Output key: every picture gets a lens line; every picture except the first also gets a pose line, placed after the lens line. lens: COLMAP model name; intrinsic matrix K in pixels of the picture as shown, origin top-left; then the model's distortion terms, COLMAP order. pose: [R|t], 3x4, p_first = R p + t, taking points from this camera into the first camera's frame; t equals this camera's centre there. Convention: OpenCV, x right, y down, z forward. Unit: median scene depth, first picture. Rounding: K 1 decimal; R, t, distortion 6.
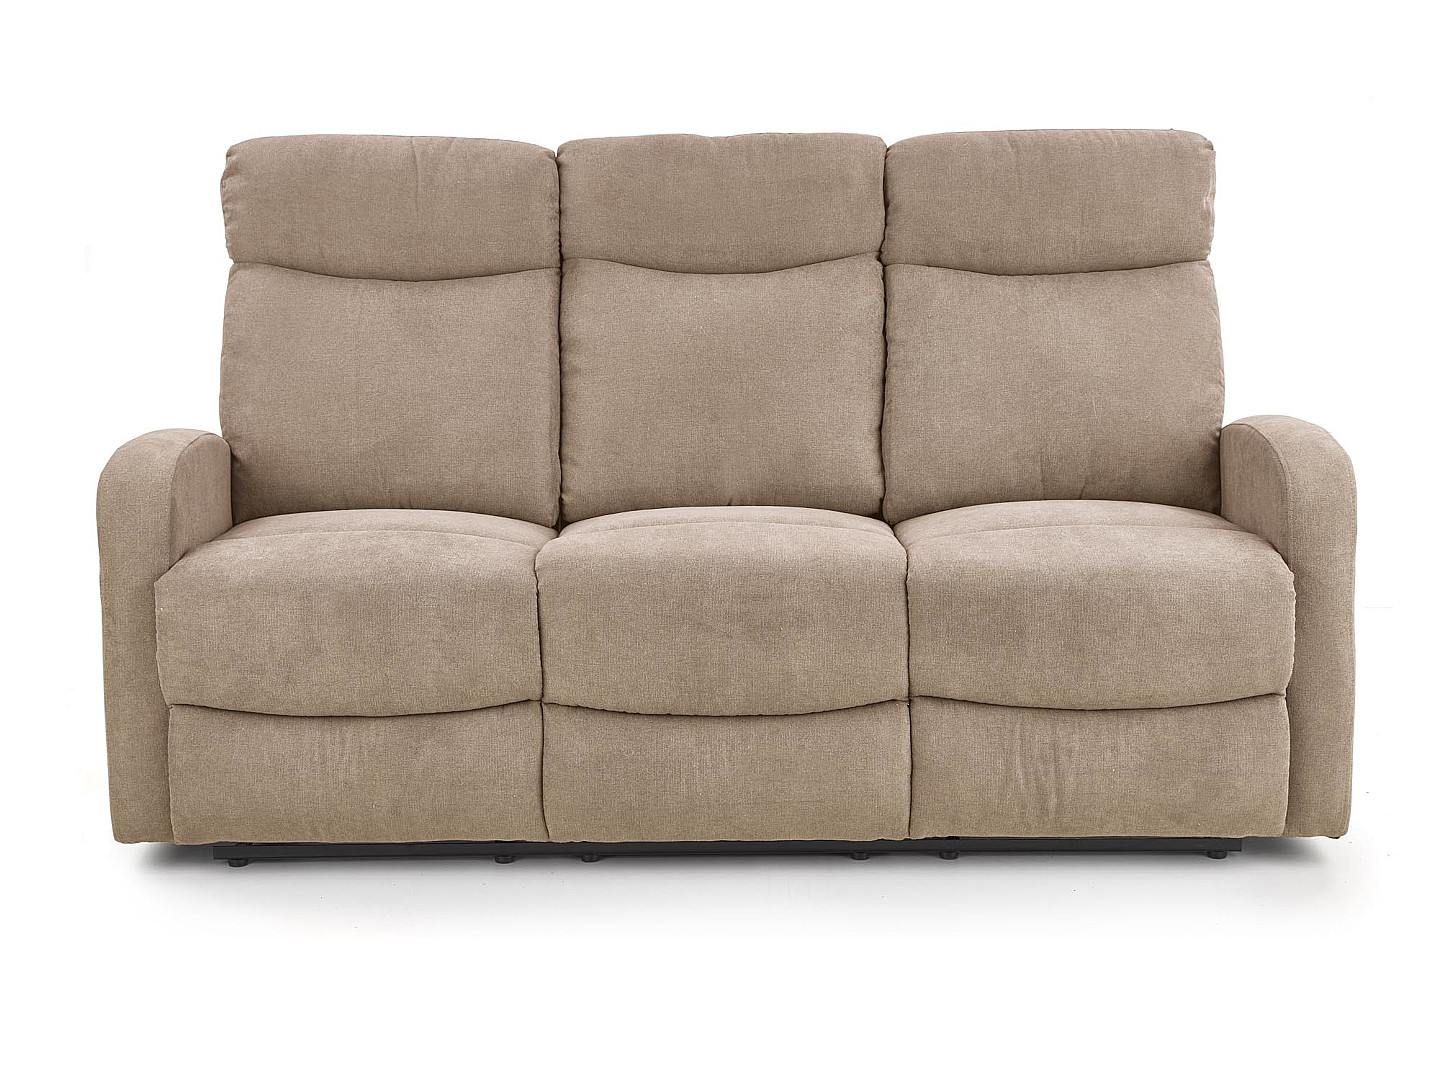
lens RADIAL K [[2657.0, 0, 719.9], [0, 2657.0, 544.7], [0, 0, 1]] dist [0.270764, 0.000000]
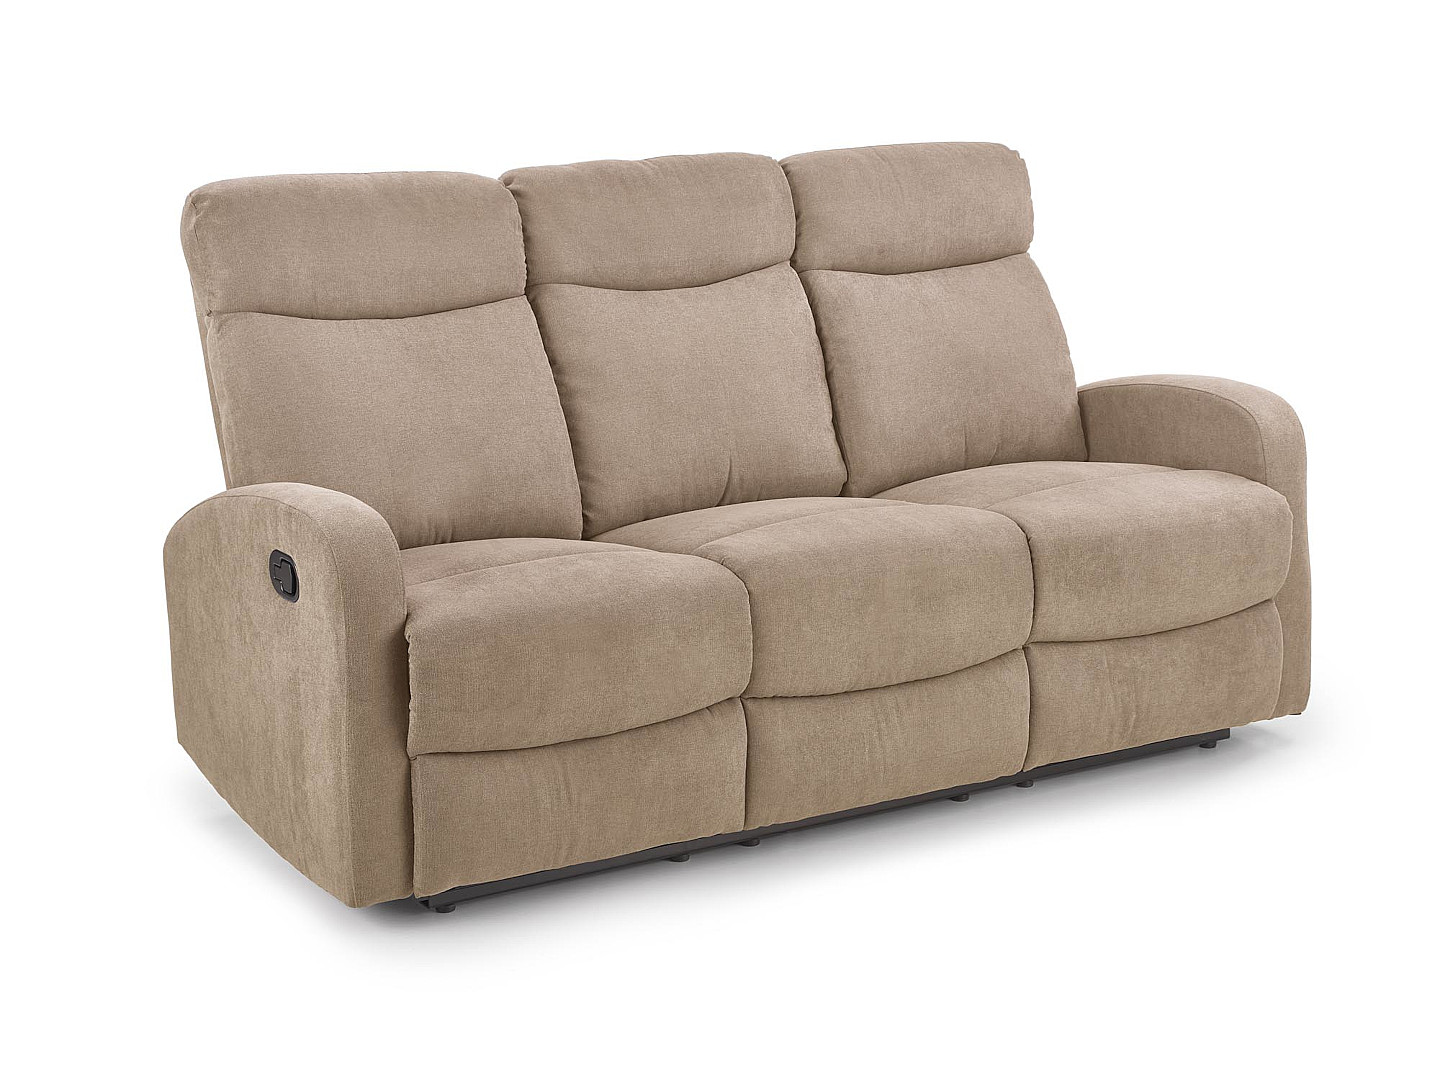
lens RADIAL K [[2657.0, 0, 719.8], [0, 2657.0, 537.9], [0, 0, 1]] dist [0.270764, 0.000000]
pose [[0.845287, -0.115985, 0.521572, -0.559494], [0.122381, 0.992232, 0.022312, -0.025630], [-0.520108, 0.044970, 0.852916, 0.096104]]
